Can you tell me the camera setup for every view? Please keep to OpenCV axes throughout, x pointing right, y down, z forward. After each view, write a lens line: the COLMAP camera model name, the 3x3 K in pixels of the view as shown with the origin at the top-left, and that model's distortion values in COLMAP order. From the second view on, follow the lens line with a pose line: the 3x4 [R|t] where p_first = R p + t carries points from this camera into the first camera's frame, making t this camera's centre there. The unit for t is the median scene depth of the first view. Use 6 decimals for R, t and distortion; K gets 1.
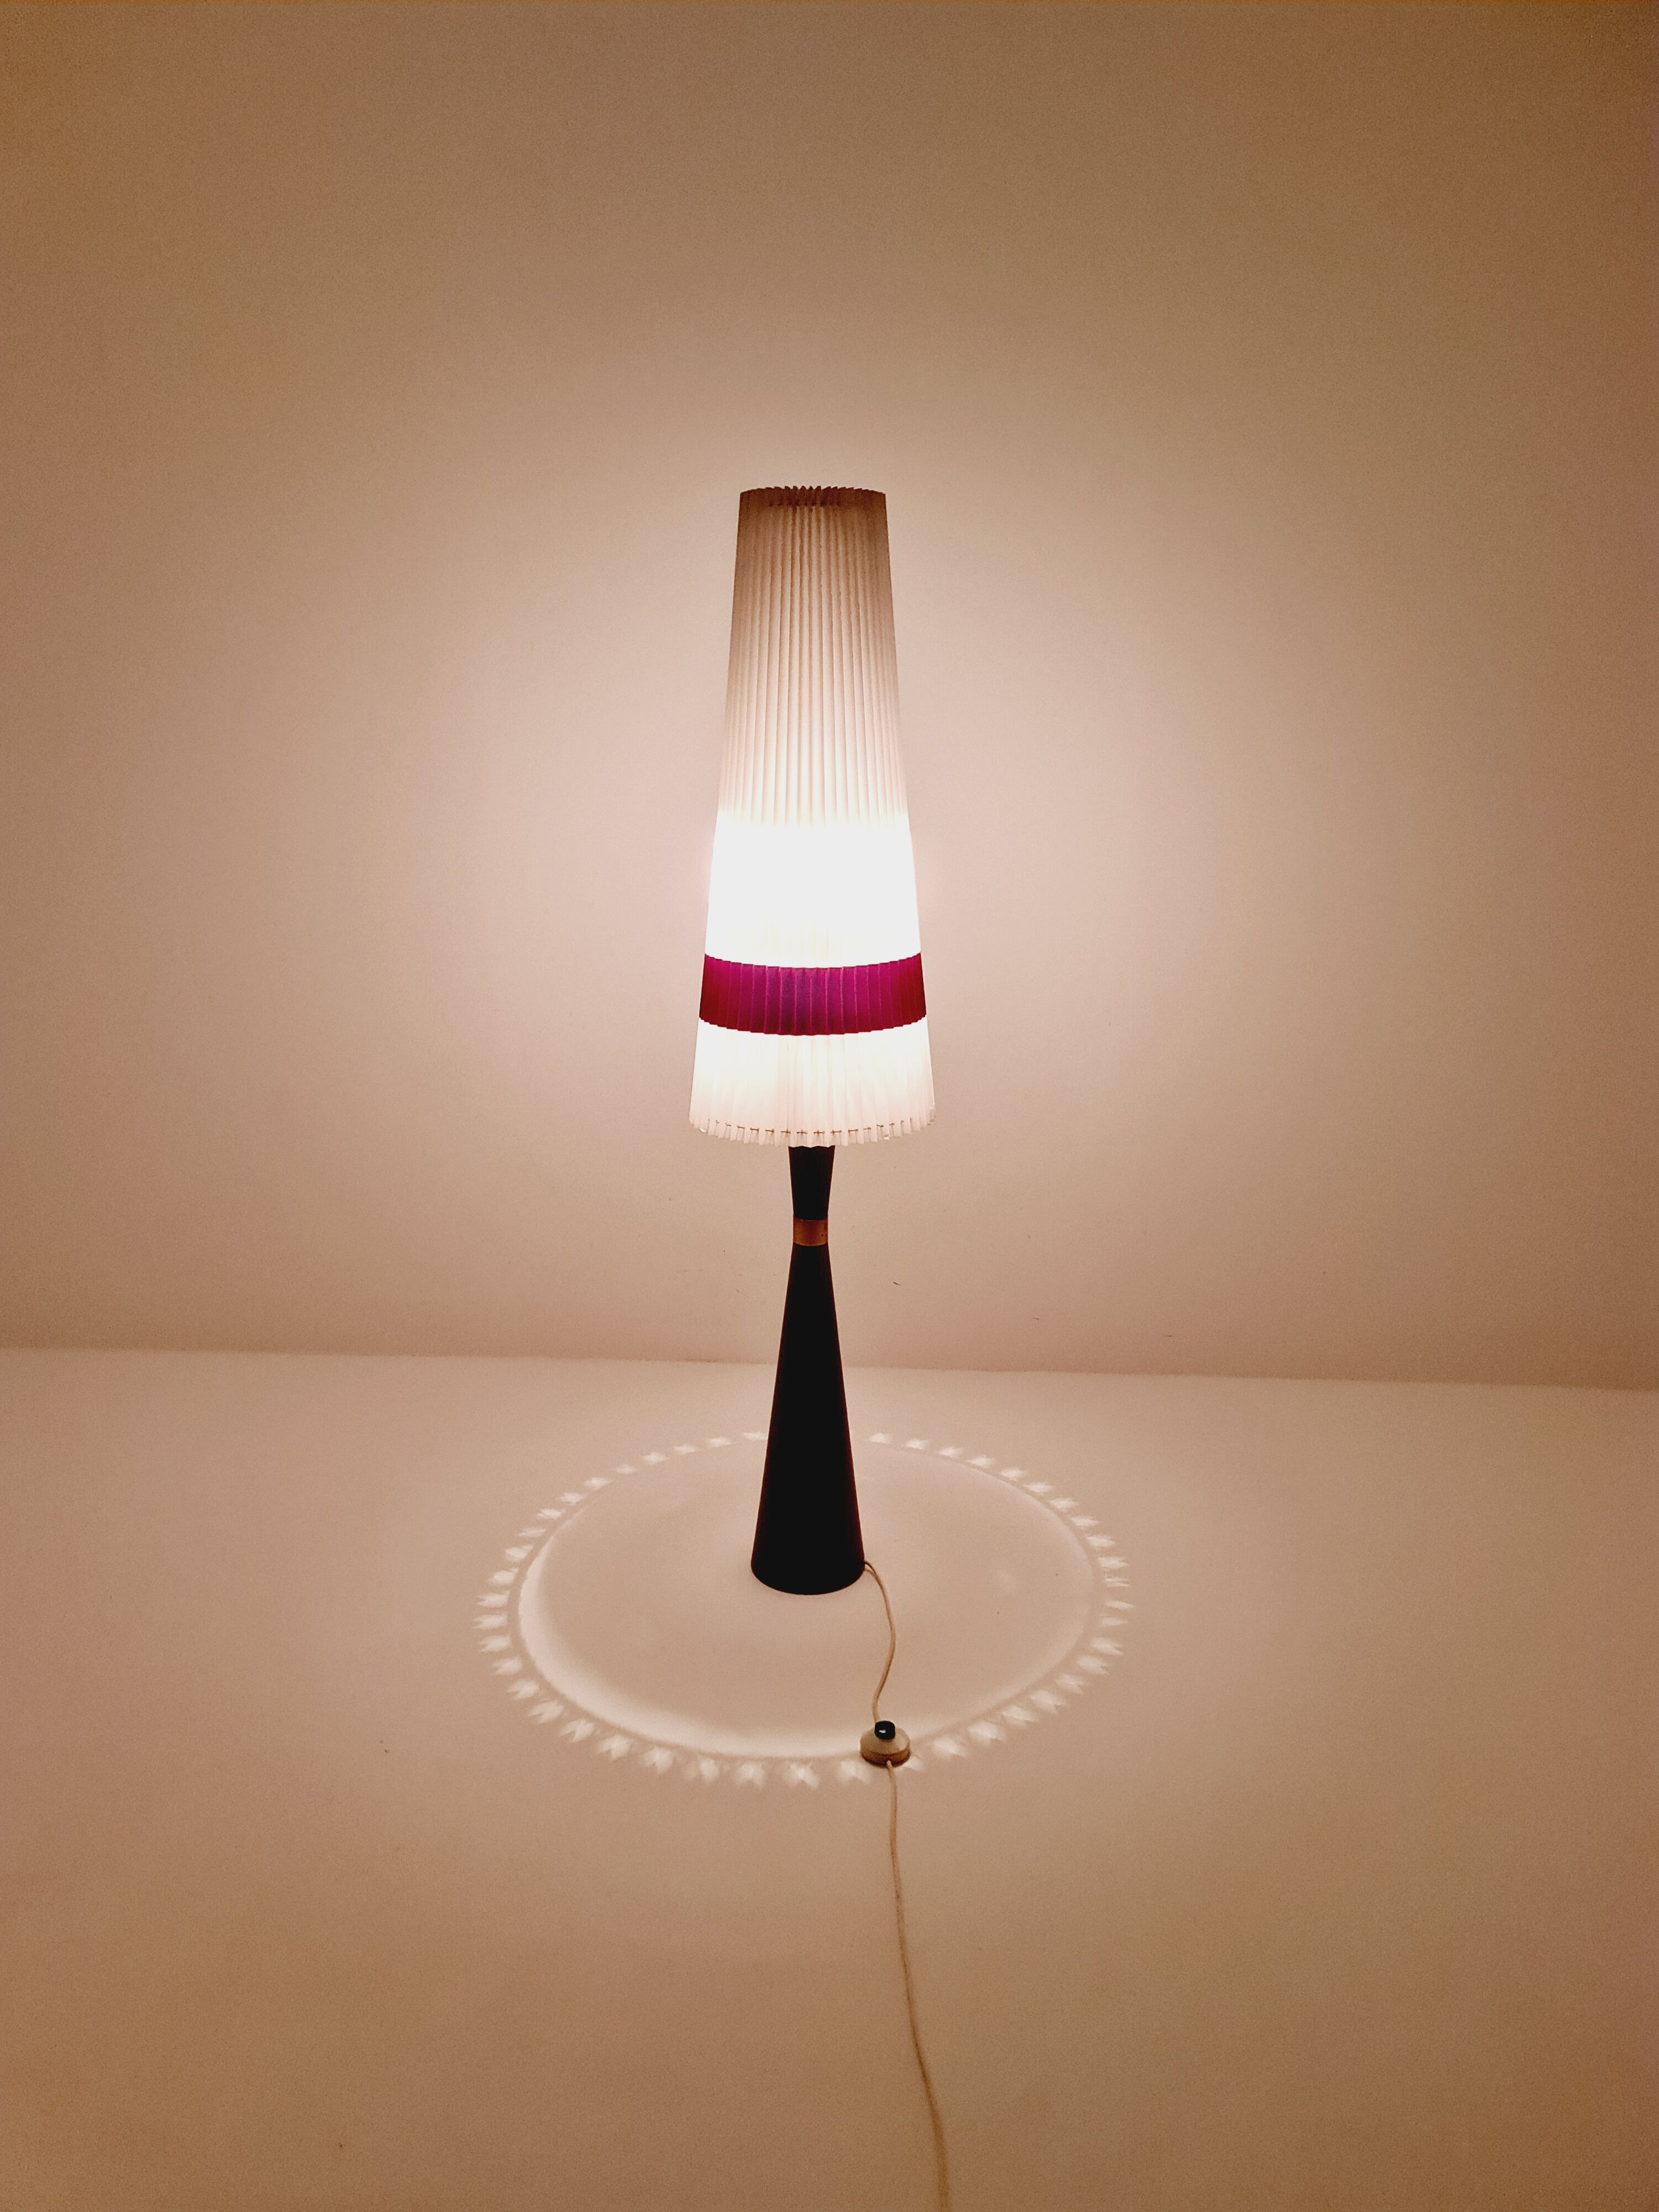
lens RADIAL K [[1685.5, 0, 878.0], [0, 1685.5, 1102.3], [0, 0, 1]] dist [0.072155, 0.002145]
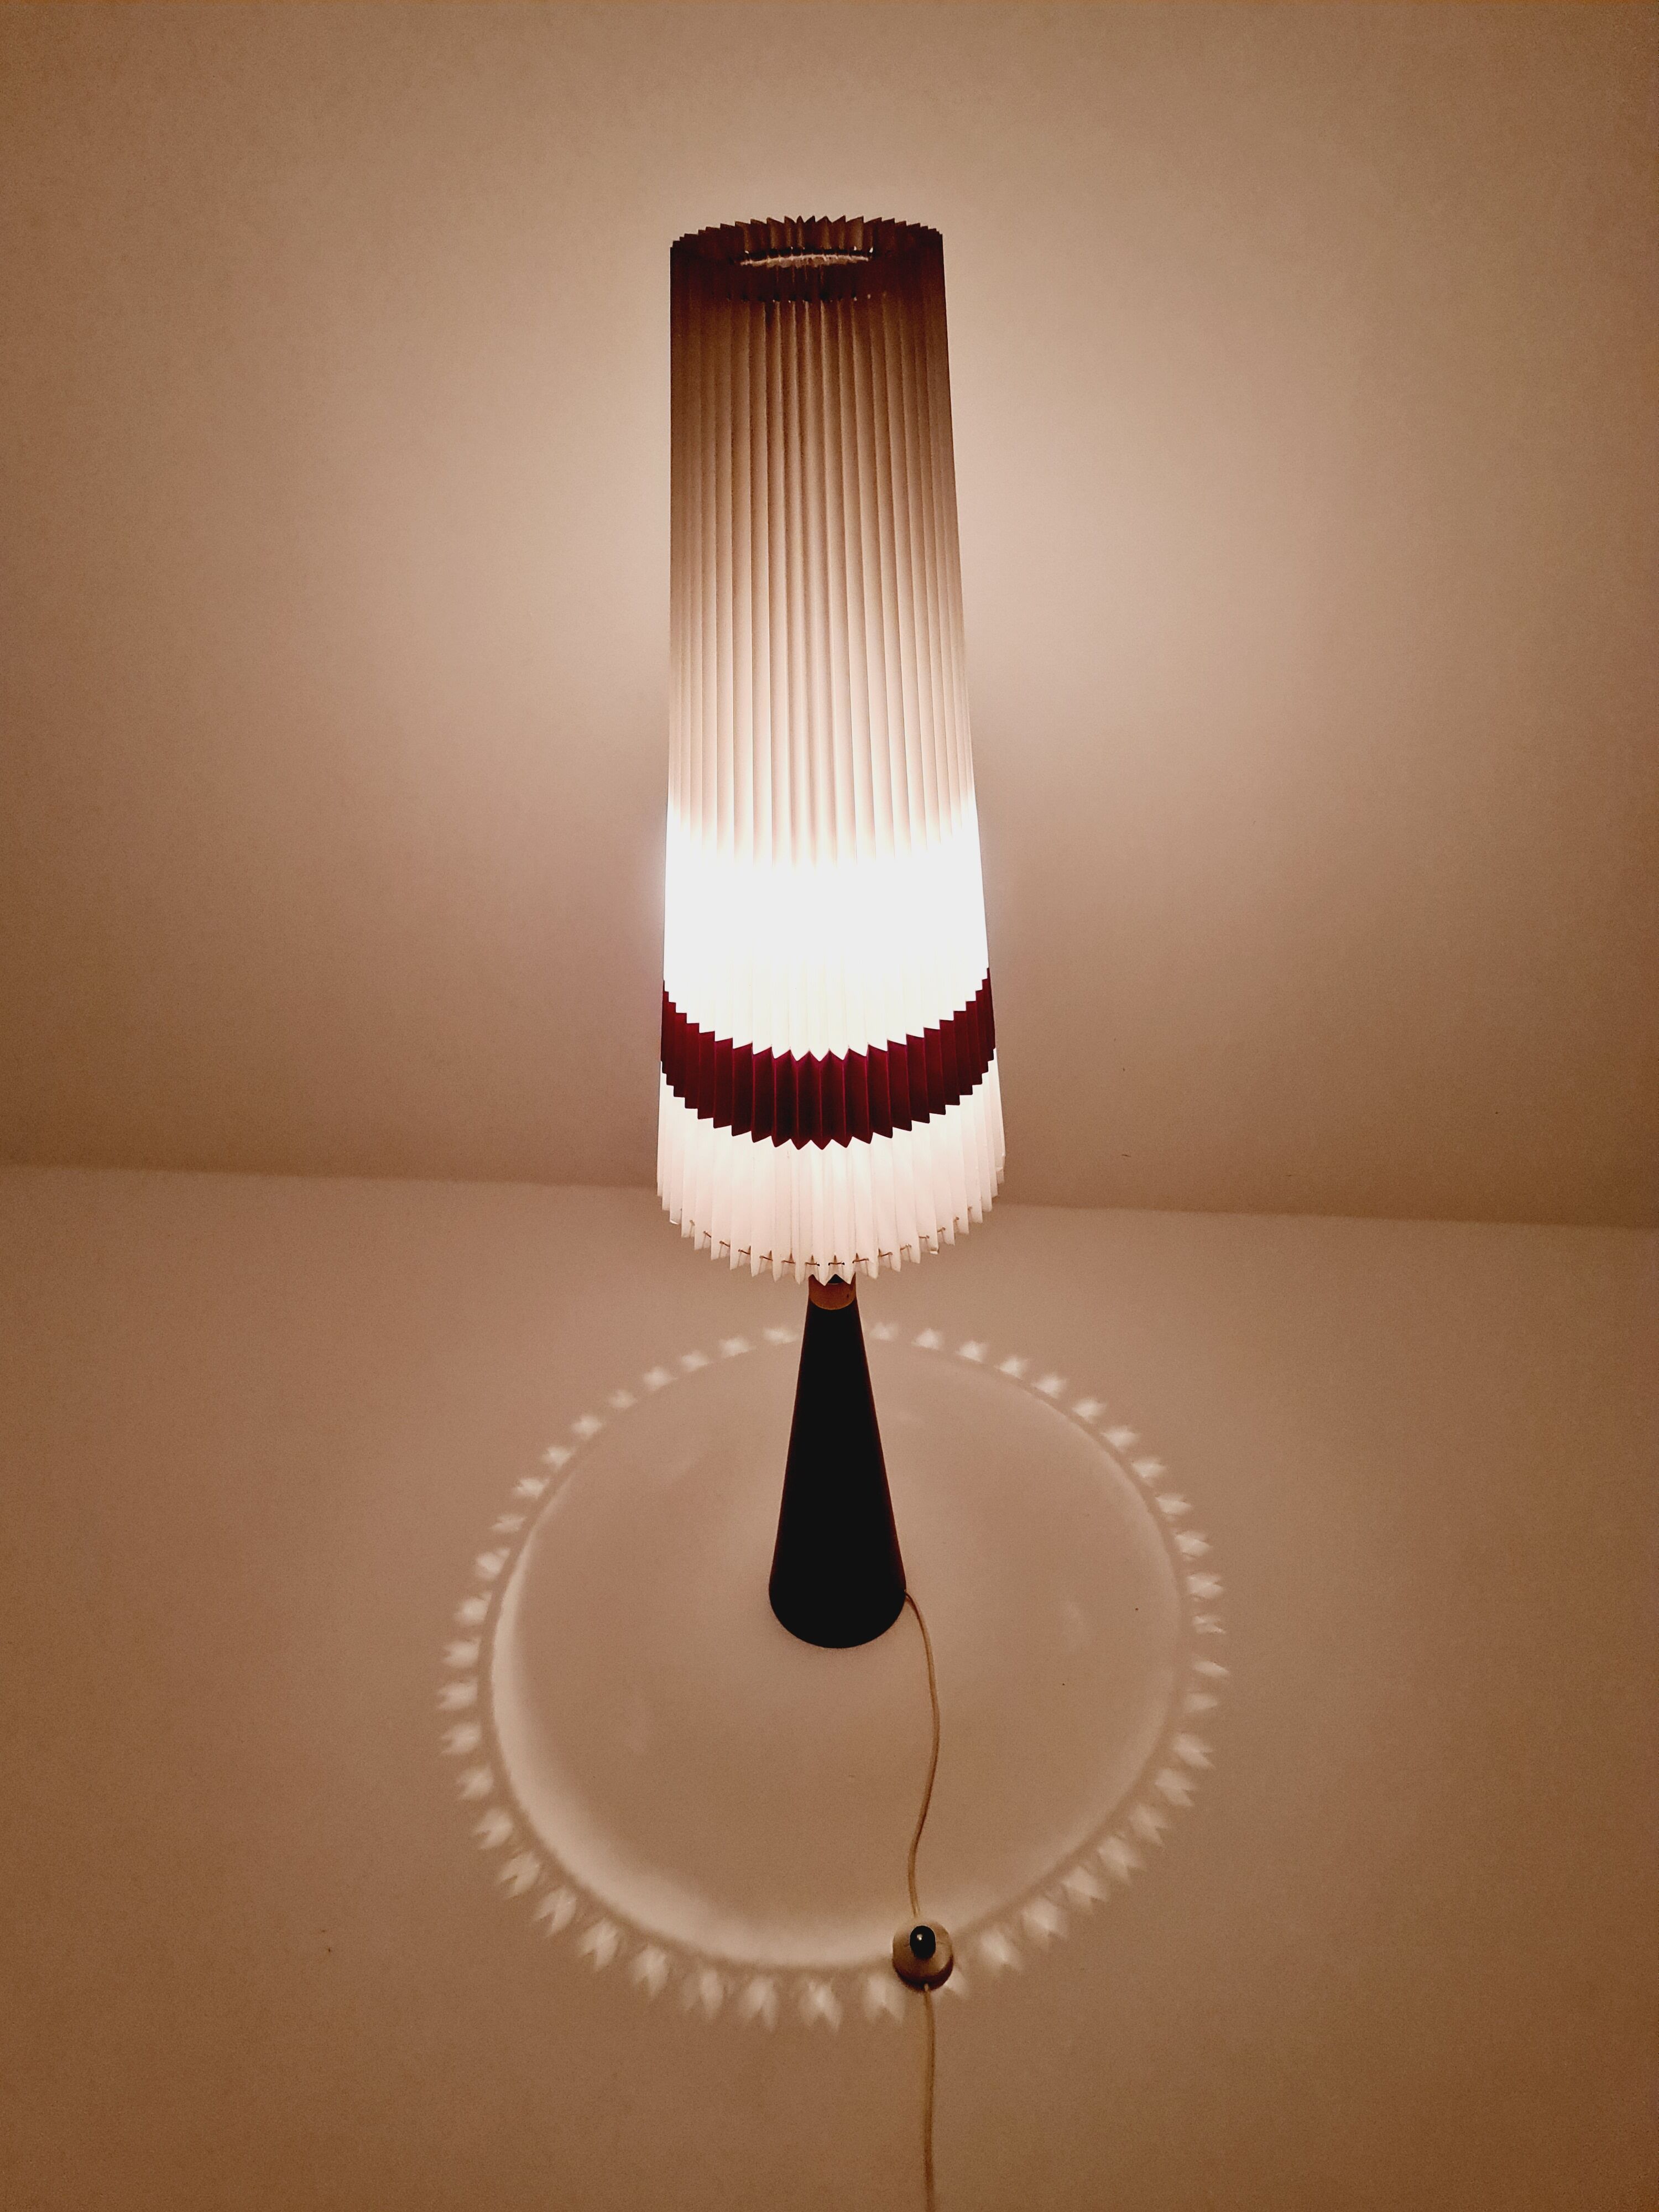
lens RADIAL K [[1685.5, 0, 878.0], [0, 1685.5, 1102.3], [0, 0, 1]] dist [0.072155, 0.002145]
pose [[0.999127, 0.015073, -0.038949, 0.008792], [0.002947, 0.904826, 0.425772, -0.338120], [0.041660, -0.425516, 0.903992, 0.394291]]
